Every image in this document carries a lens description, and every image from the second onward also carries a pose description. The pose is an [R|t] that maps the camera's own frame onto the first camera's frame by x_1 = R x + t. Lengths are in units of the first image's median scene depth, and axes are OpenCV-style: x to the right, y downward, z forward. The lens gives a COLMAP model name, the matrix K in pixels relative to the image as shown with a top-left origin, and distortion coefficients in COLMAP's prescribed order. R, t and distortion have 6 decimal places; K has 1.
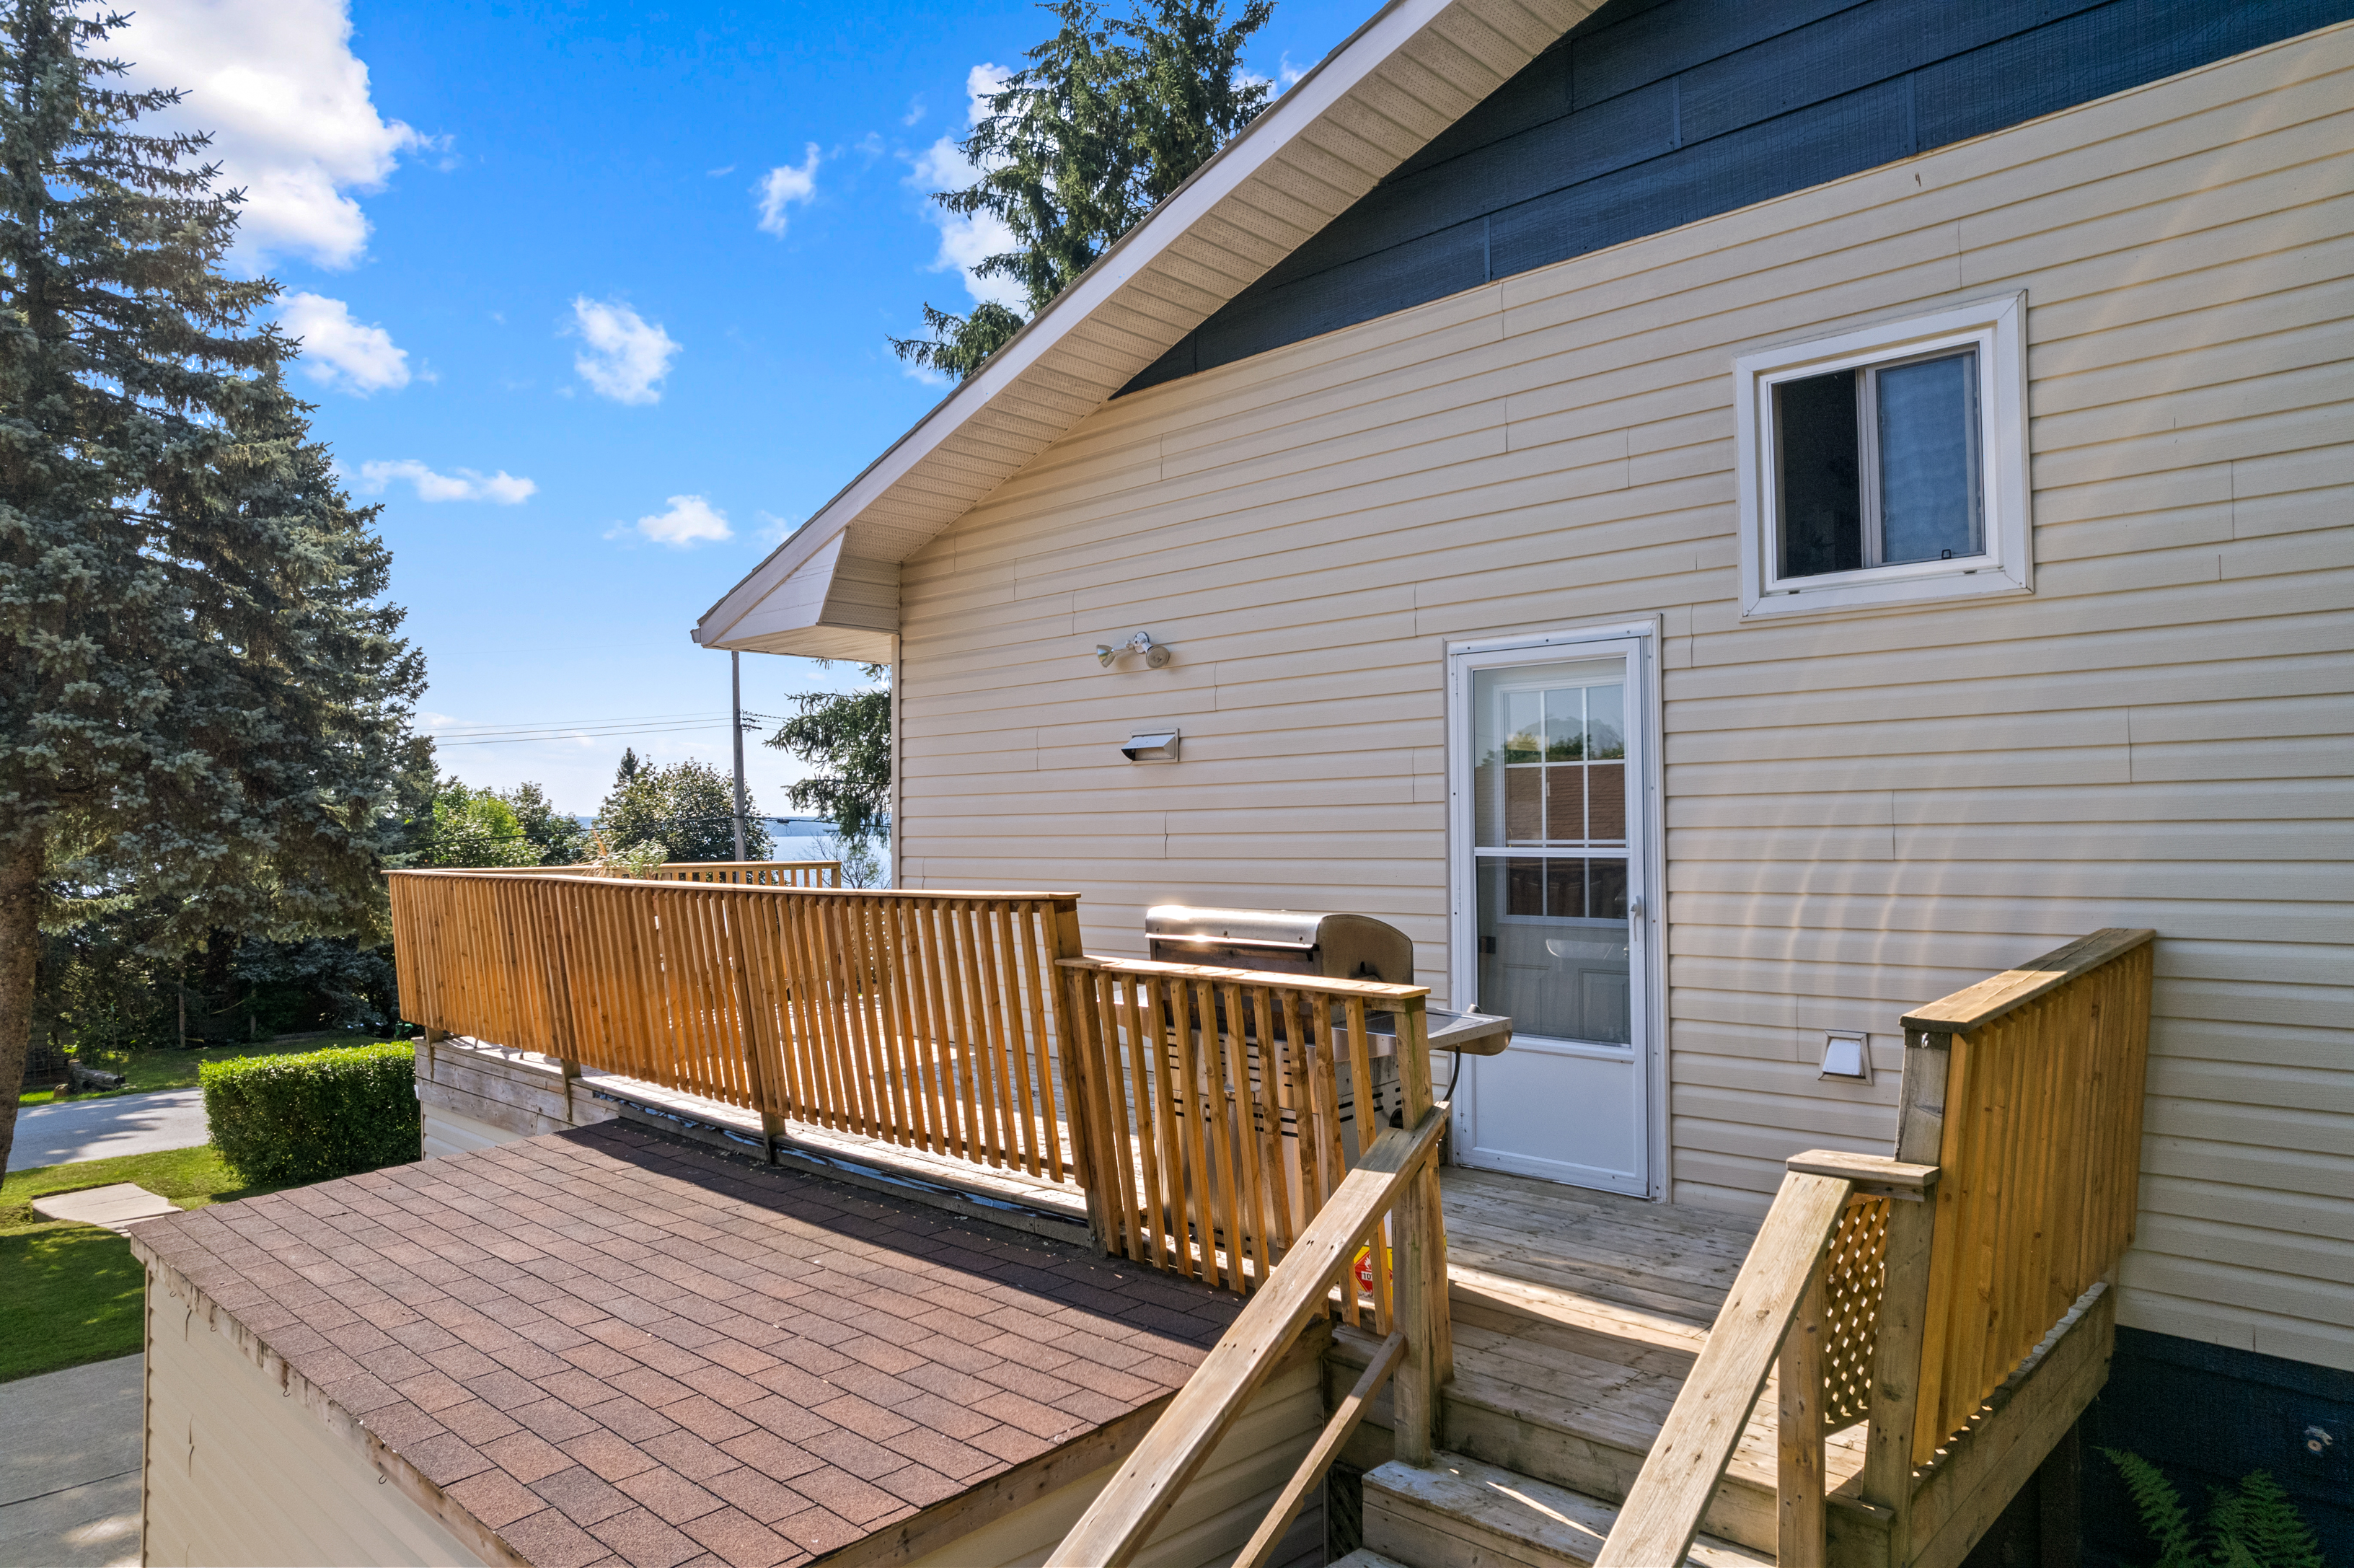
lens RADIAL K [[1487.6, 0, 1194.9], [0, 1487.6, 780.7], [0, 0, 1]] dist [-0.076763, 0.056243]
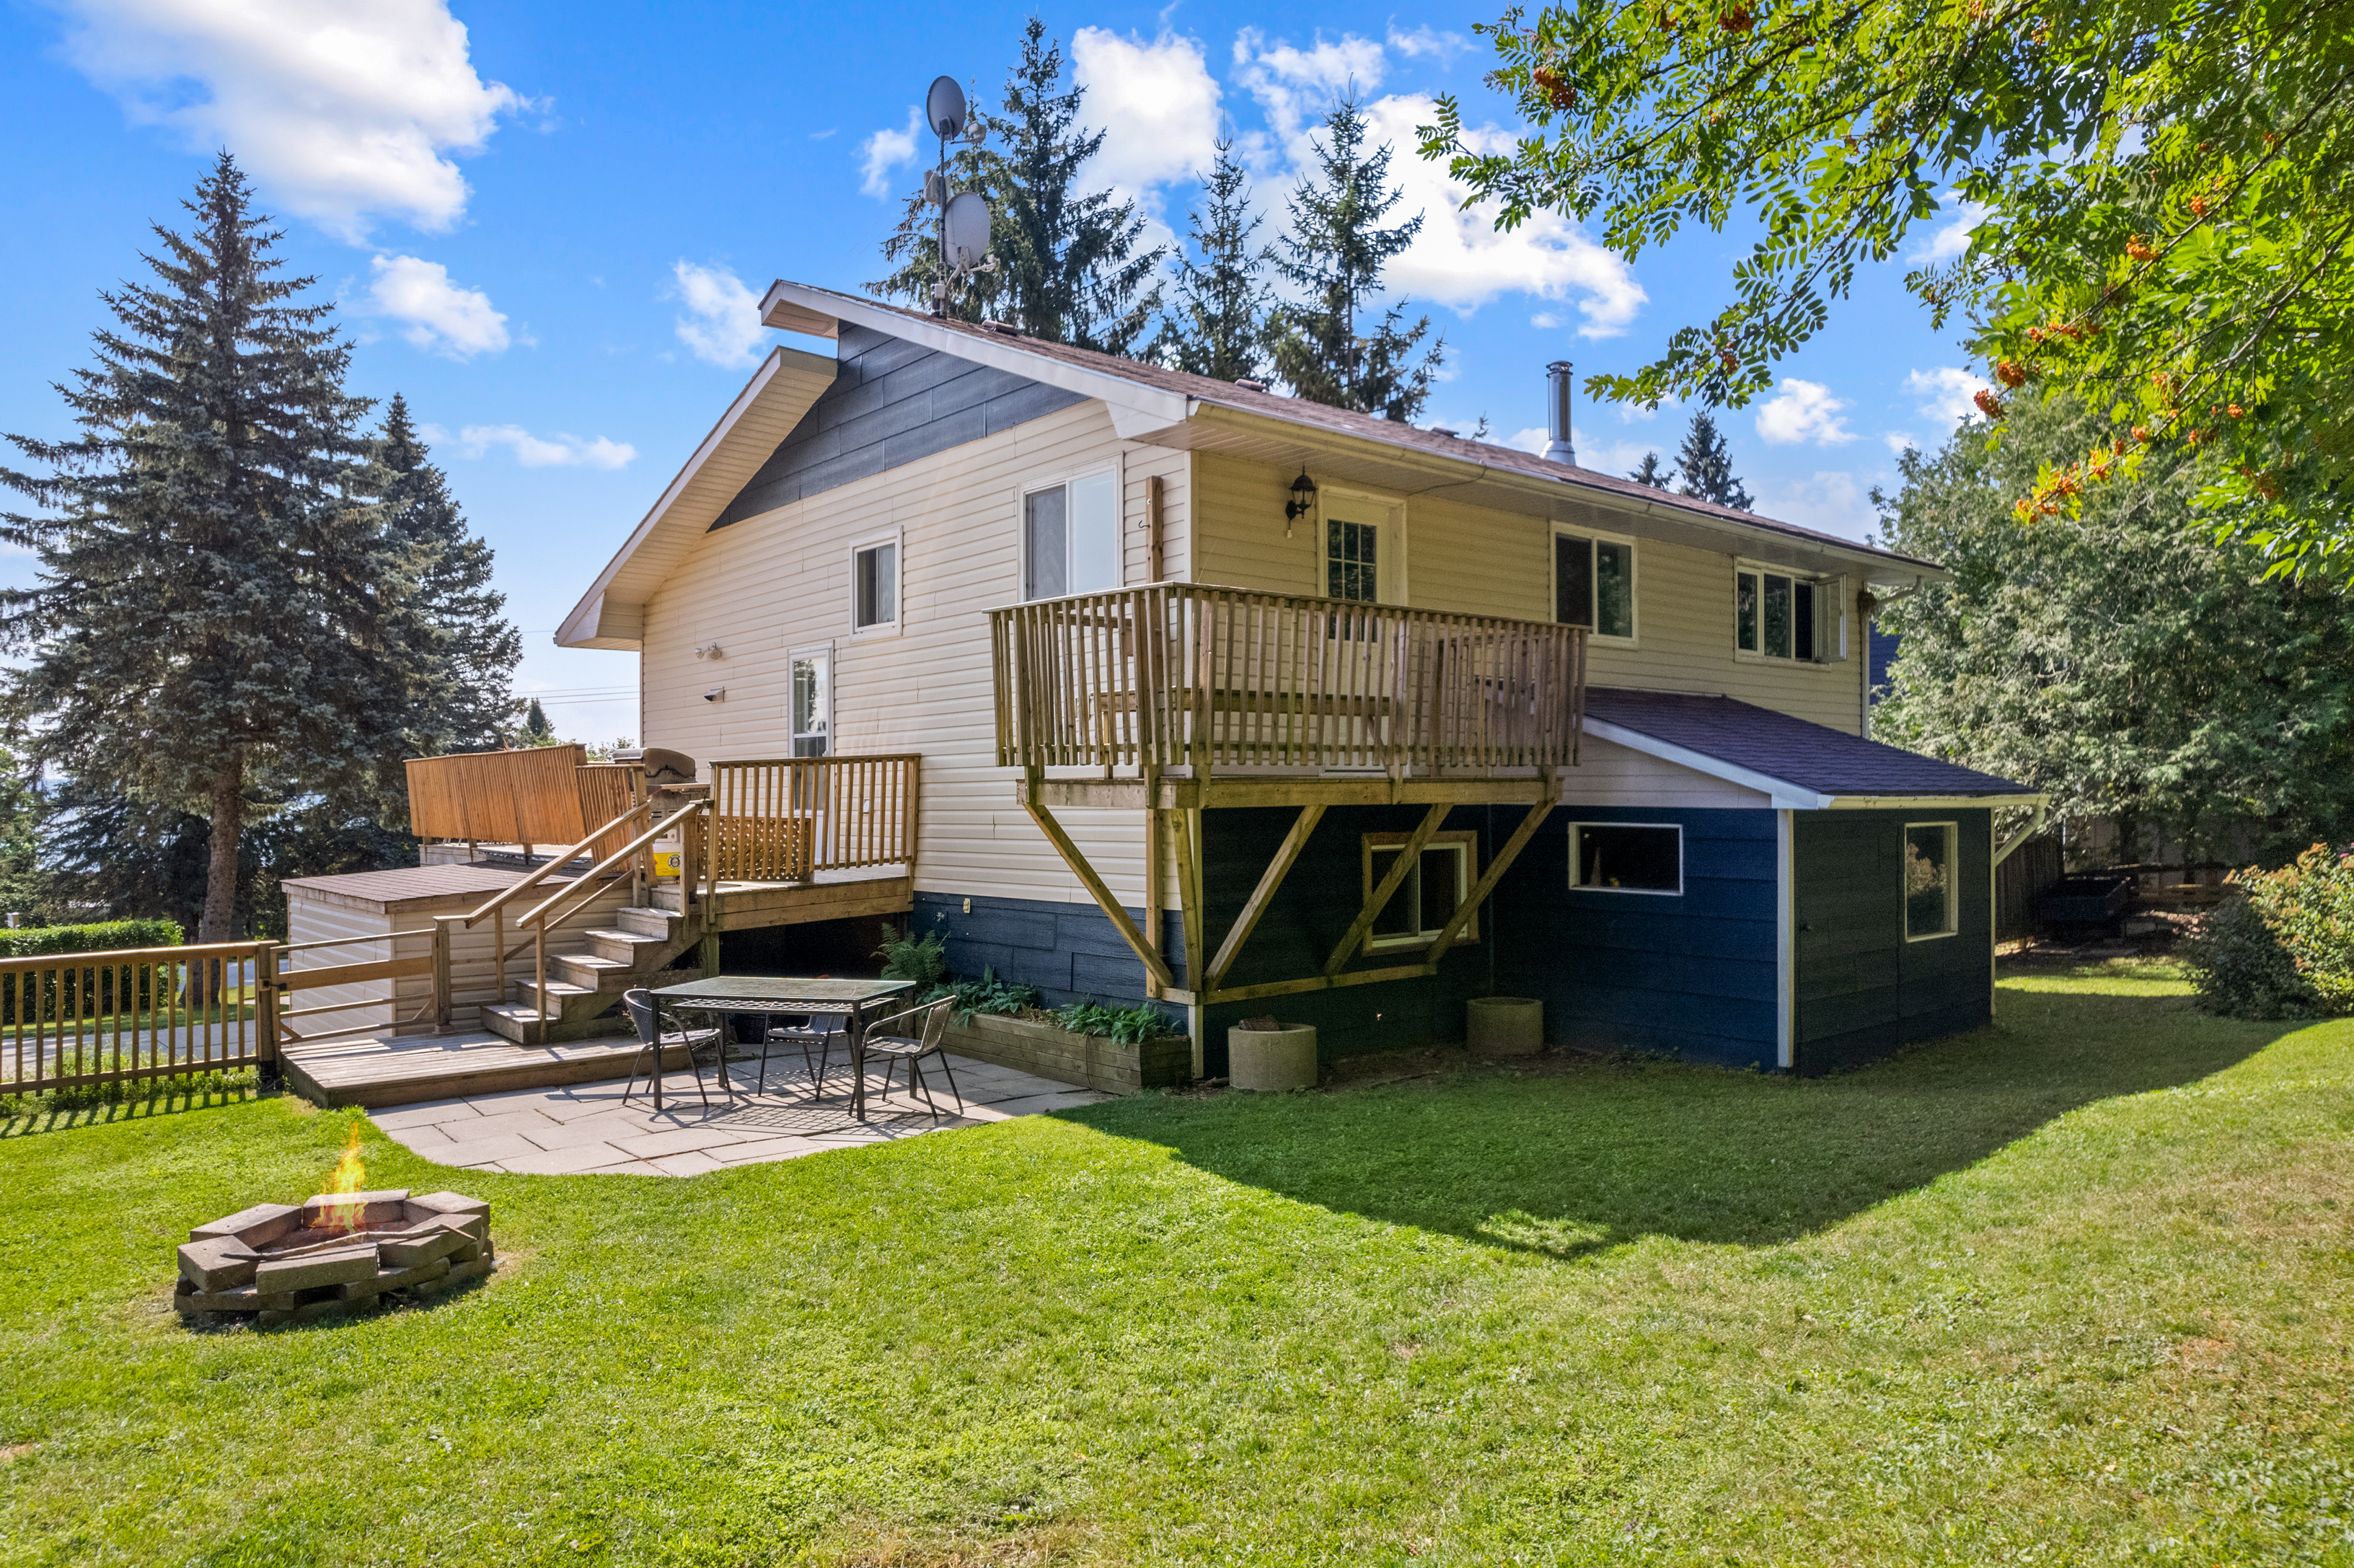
lens RADIAL K [[1501.2, 0, 1177.0], [0, 1501.2, 784.0], [0, 0, 1]] dist [-0.073891, 0.066986]
pose [[0.995038, 0.002802, -0.099455, 0.236148], [-0.000165, 0.999649, 0.026509, 0.013814], [0.099494, -0.026361, 0.994689, -0.307152]]
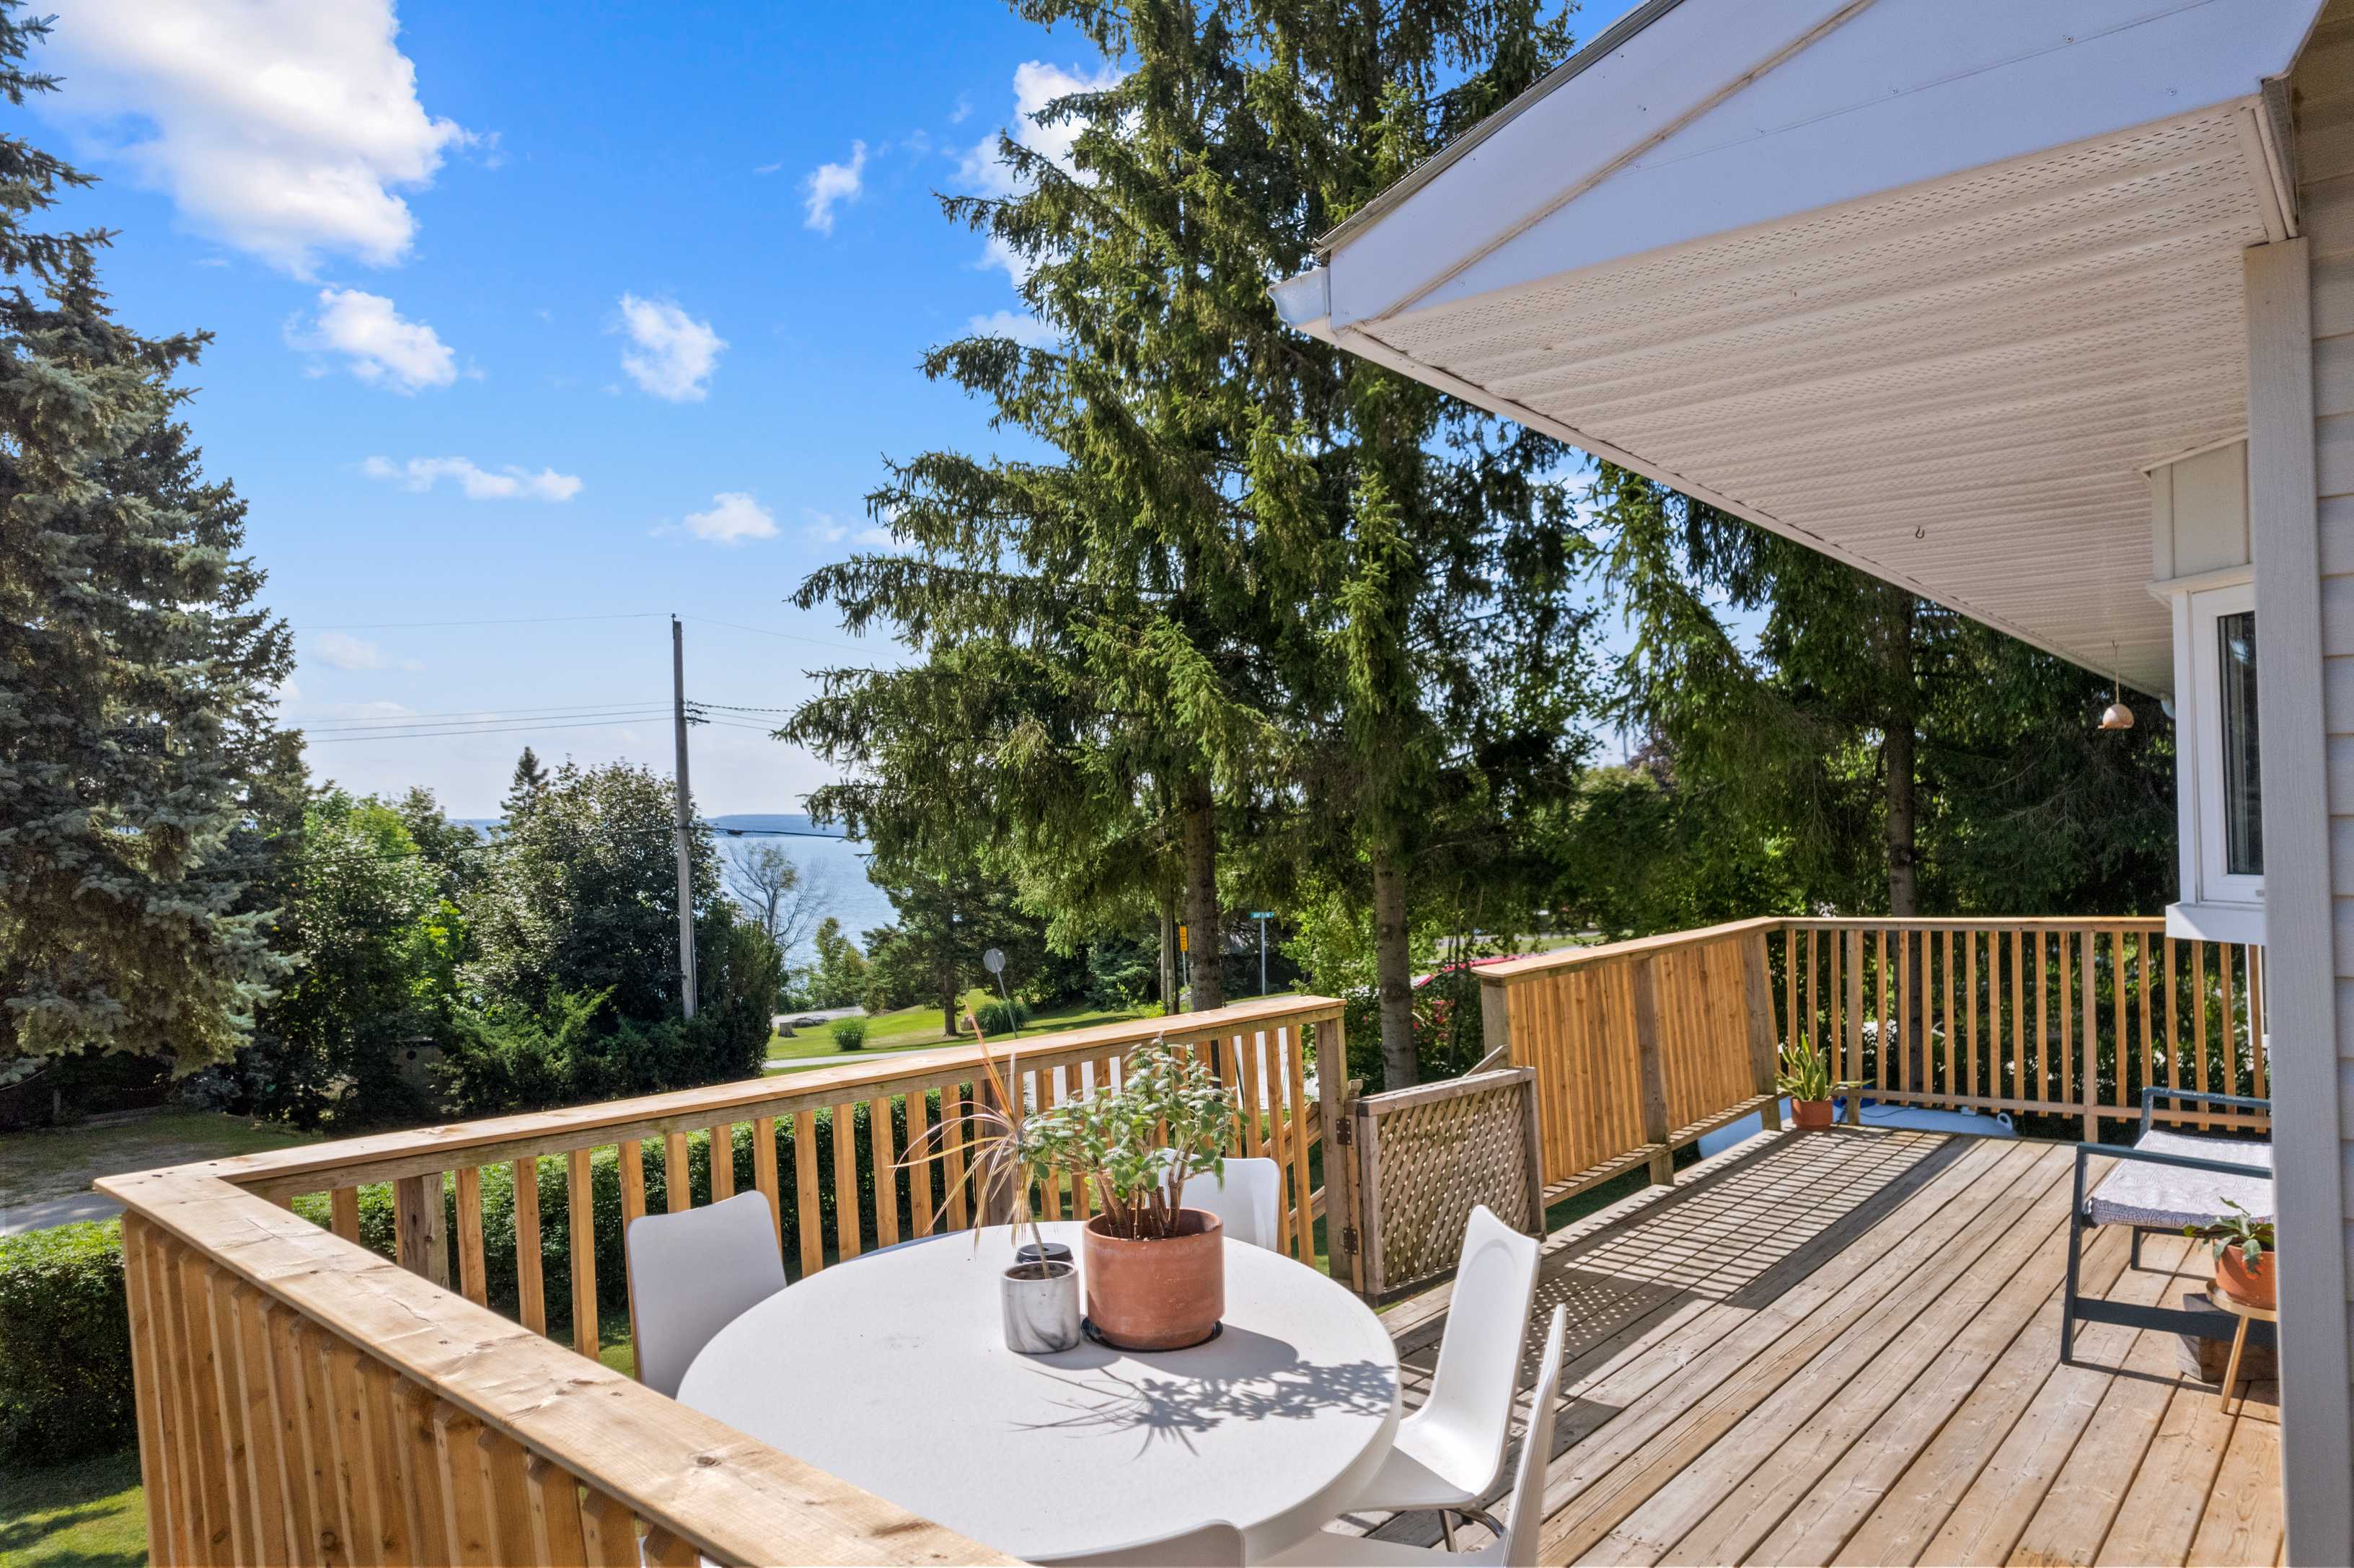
lens RADIAL K [[1492.5, 0, 1174.4], [0, 1492.5, 785.7], [0, 0, 1]] dist [-0.069113, 0.065110]
pose [[0.998461, -0.001636, 0.055438, -0.133046], [0.001449, 0.999993, 0.003401, -0.002905], [-0.055443, -0.003315, 0.998456, 0.255851]]
